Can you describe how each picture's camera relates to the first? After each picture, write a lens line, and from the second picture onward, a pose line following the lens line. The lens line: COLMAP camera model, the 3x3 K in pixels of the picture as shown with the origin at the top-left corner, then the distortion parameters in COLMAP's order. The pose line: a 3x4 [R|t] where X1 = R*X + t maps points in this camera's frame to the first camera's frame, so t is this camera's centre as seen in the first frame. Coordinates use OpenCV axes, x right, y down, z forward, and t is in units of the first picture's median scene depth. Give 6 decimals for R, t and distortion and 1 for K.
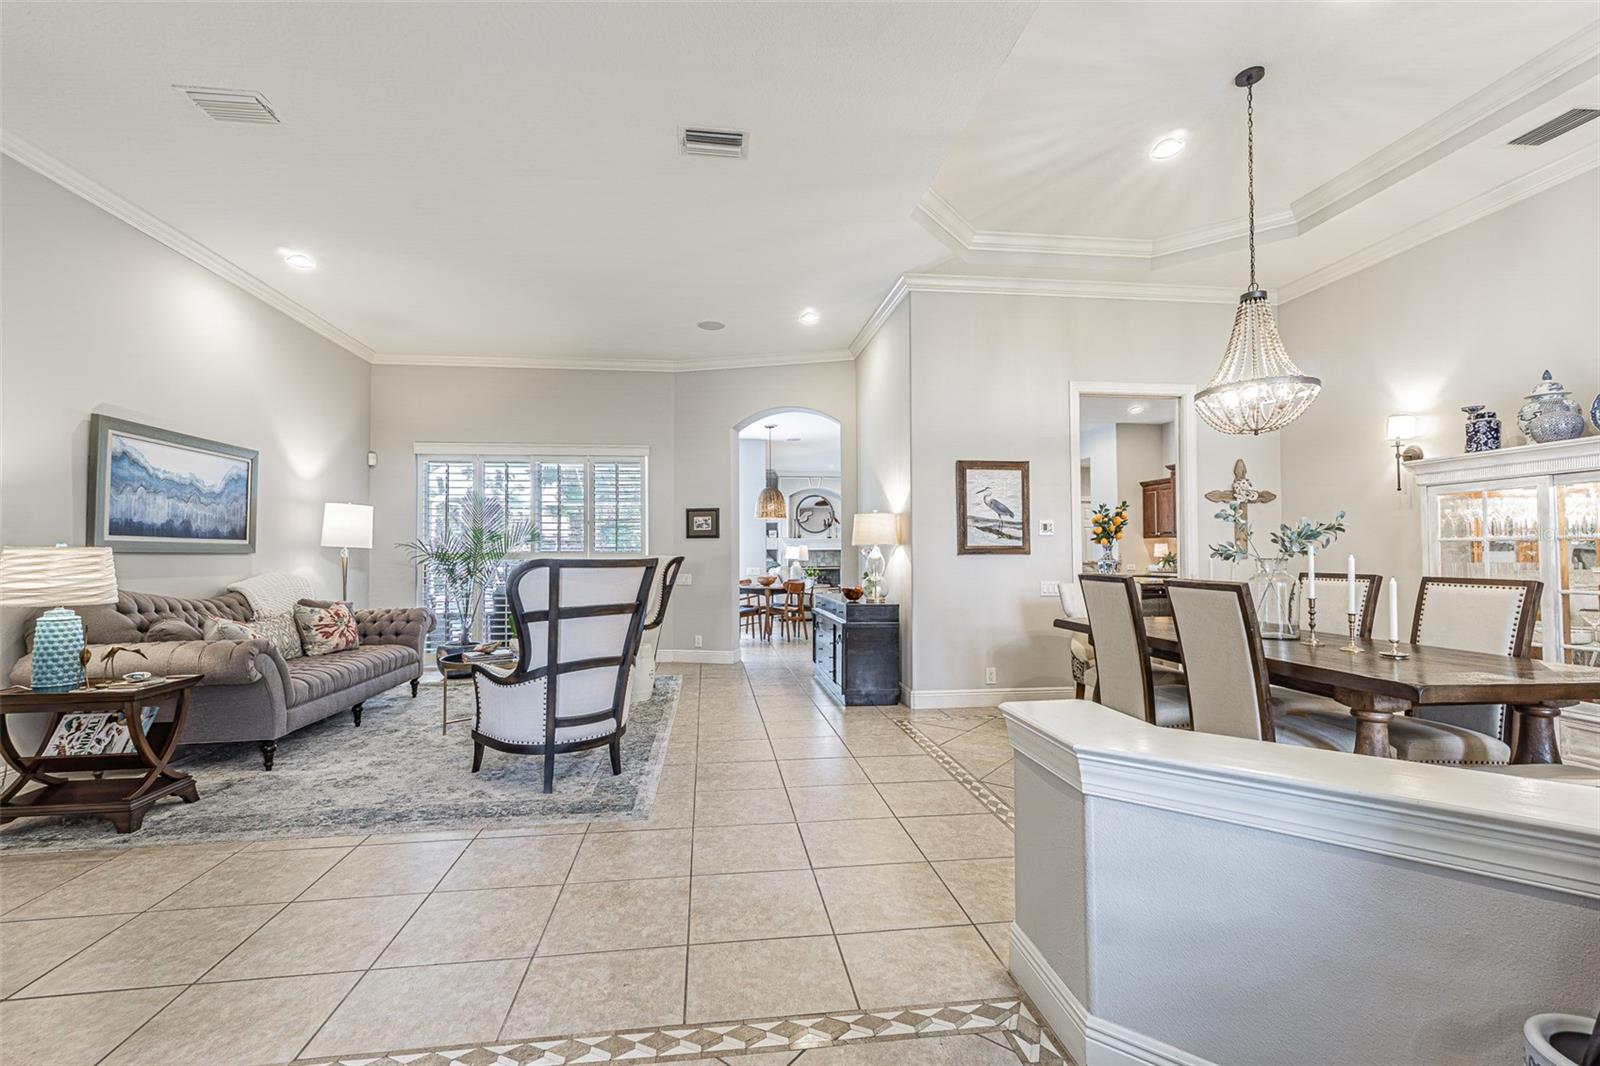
lens RADIAL K [[691.6, 0, 784.7], [0, 691.6, 535.4], [0, 0, 1]] dist [0.010938, -0.000057]
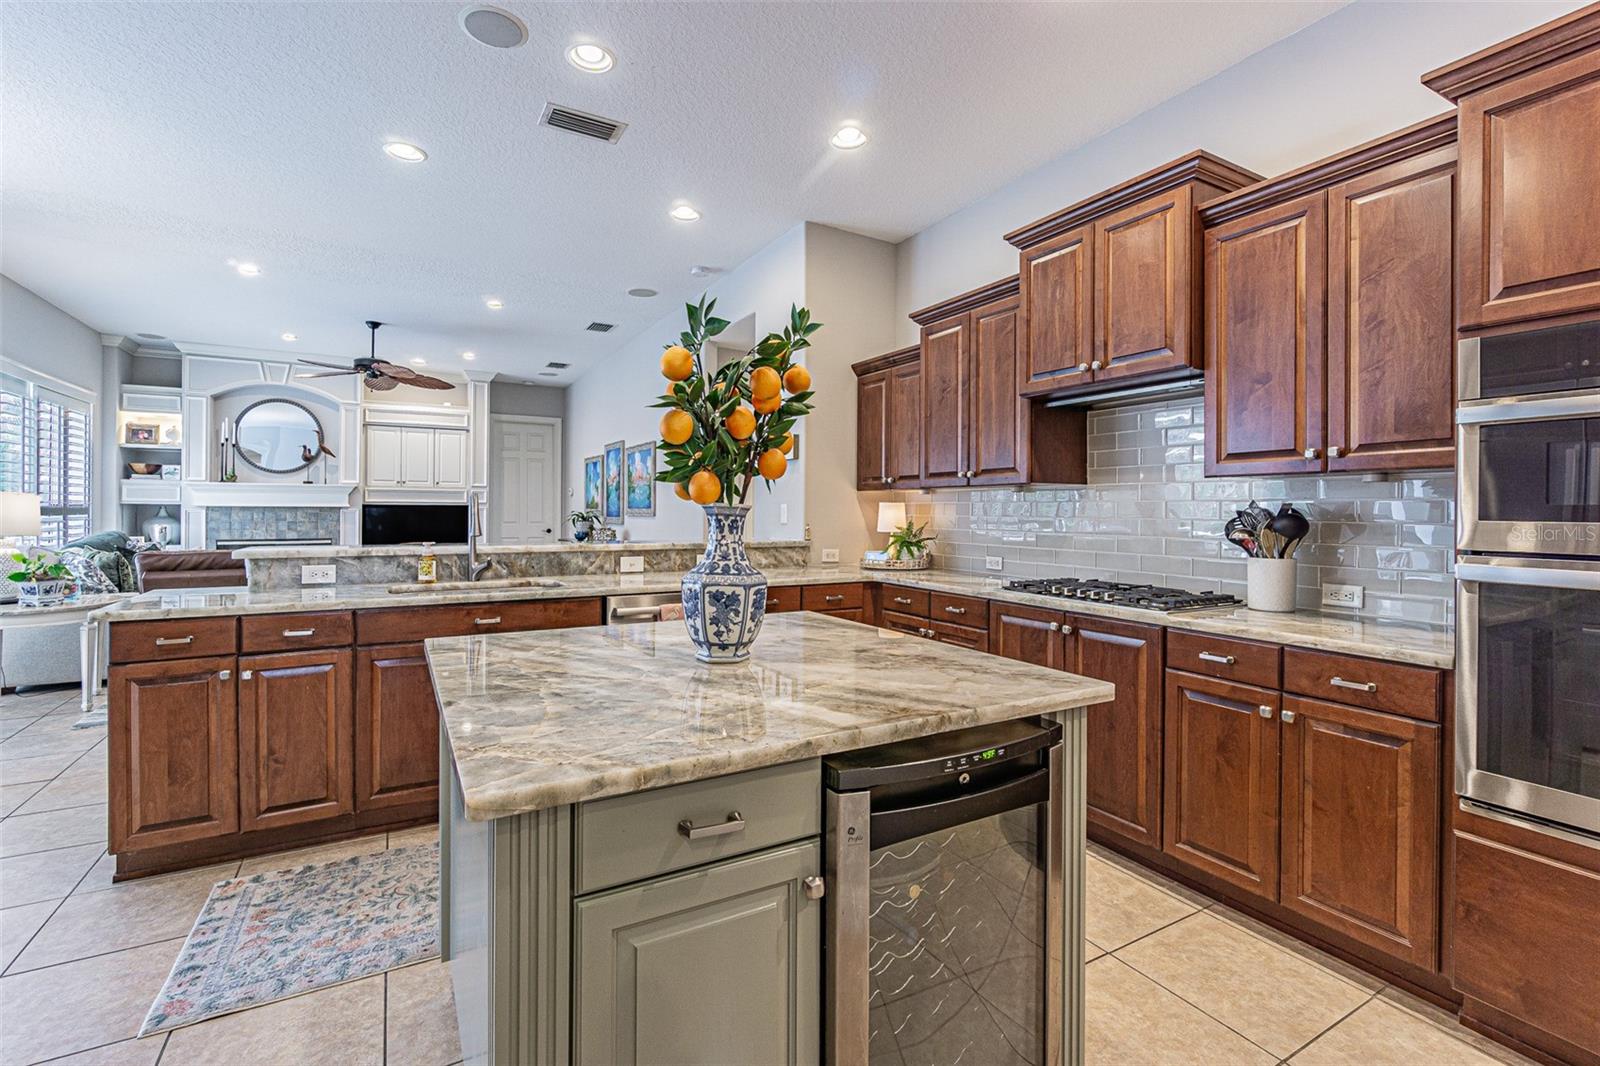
lens RADIAL K [[711.8, 0, 783.9], [0, 711.8, 520.0], [0, 0, 1]] dist [-0.001834, -0.000128]
pose [[0.924818, 0.006367, 0.380356, 0.534835], [-0.020975, 0.999192, 0.034275, 0.014932], [-0.379831, -0.039676, 0.924205, 1.059019]]
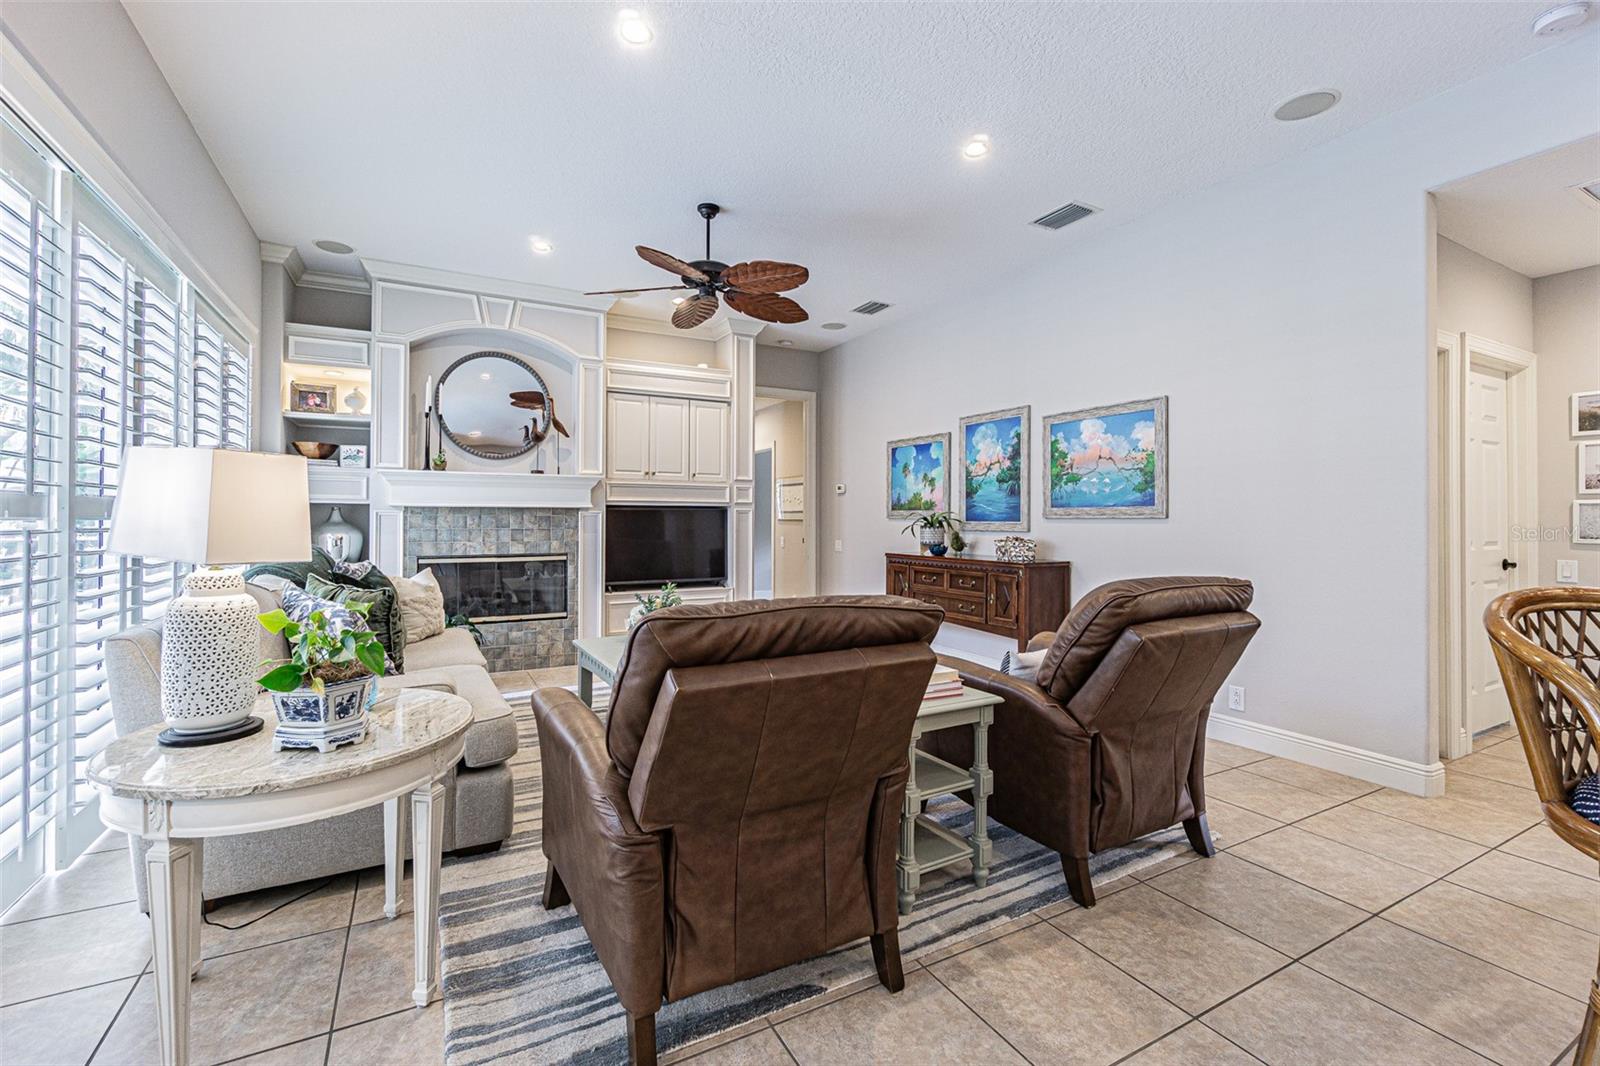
lens RADIAL K [[692.8, 0, 793.2], [0, 692.8, 519.9], [0, 0, 1]] dist [-0.000544, 0.000432]
pose [[0.927798, 0.007443, 0.373010, 0.150352], [-0.017459, 0.999572, 0.023482, 0.047107], [-0.372675, -0.028299, 0.927530, 1.744385]]
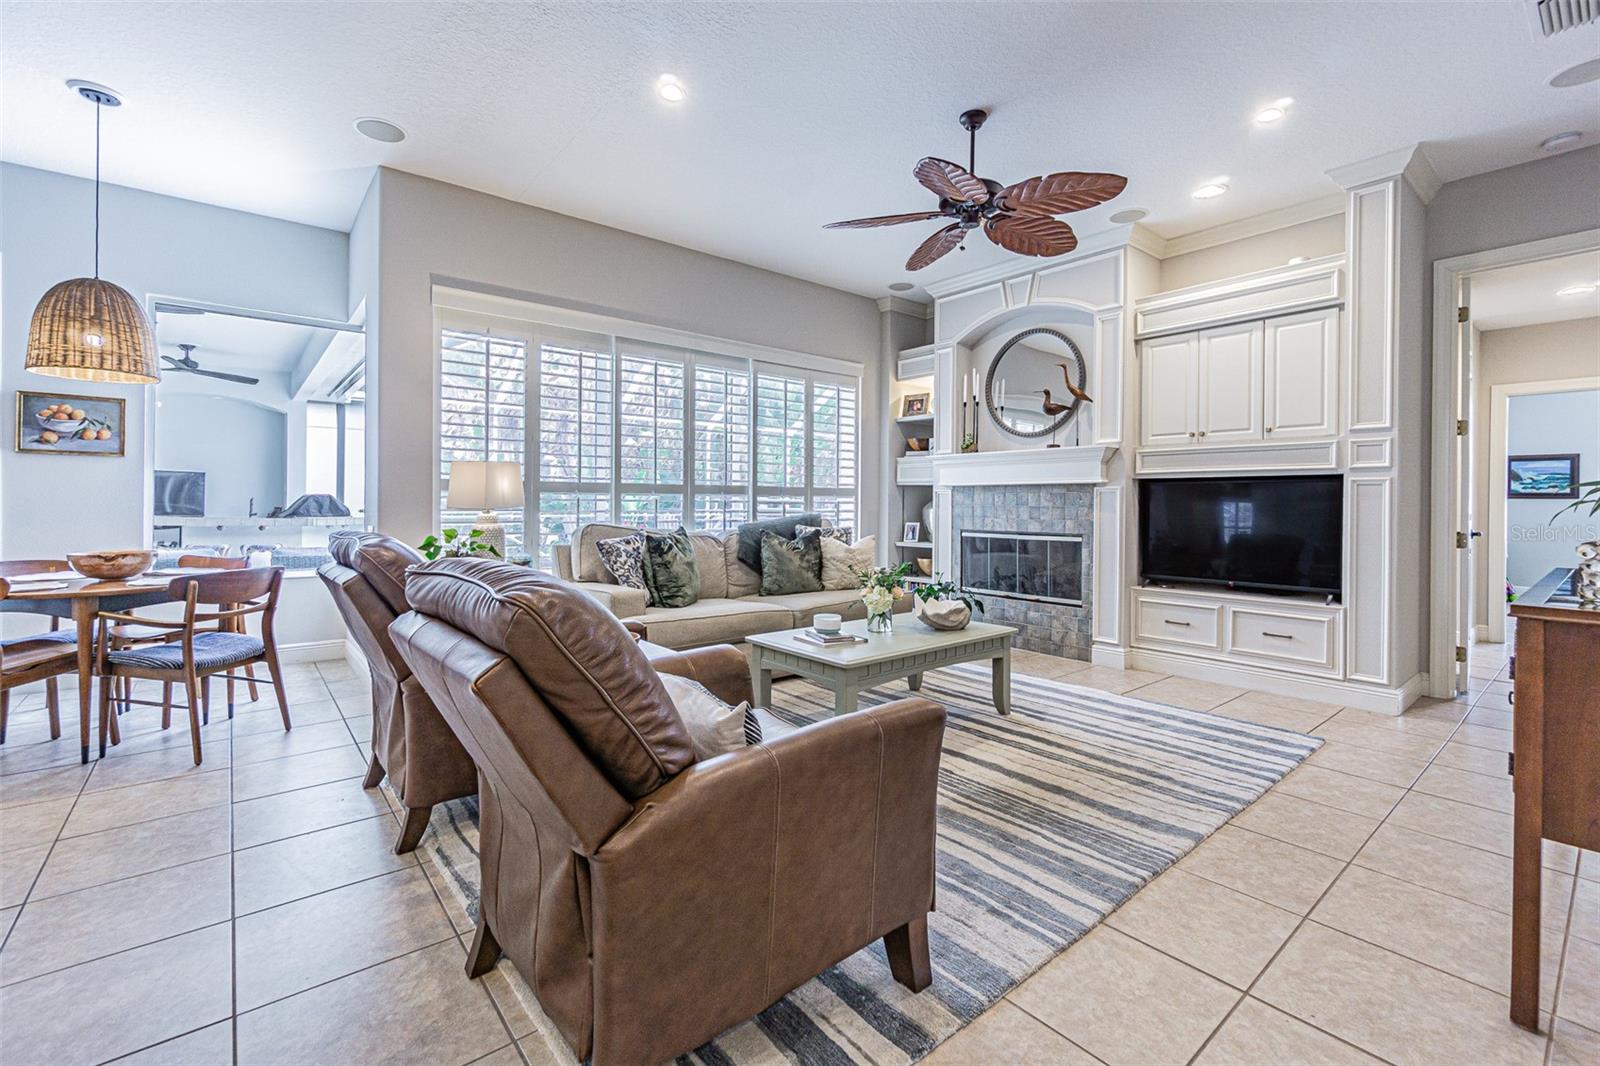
lens RADIAL K [[689.1, 0, 797.5], [0, 689.1, 499.9], [0, 0, 1]] dist [-0.000959, -0.000029]
pose [[0.542092, 0.006239, -0.840296, 0.779496], [0.017917, 0.999659, 0.018981, 0.056612], [0.840128, -0.025345, 0.541795, 2.009867]]
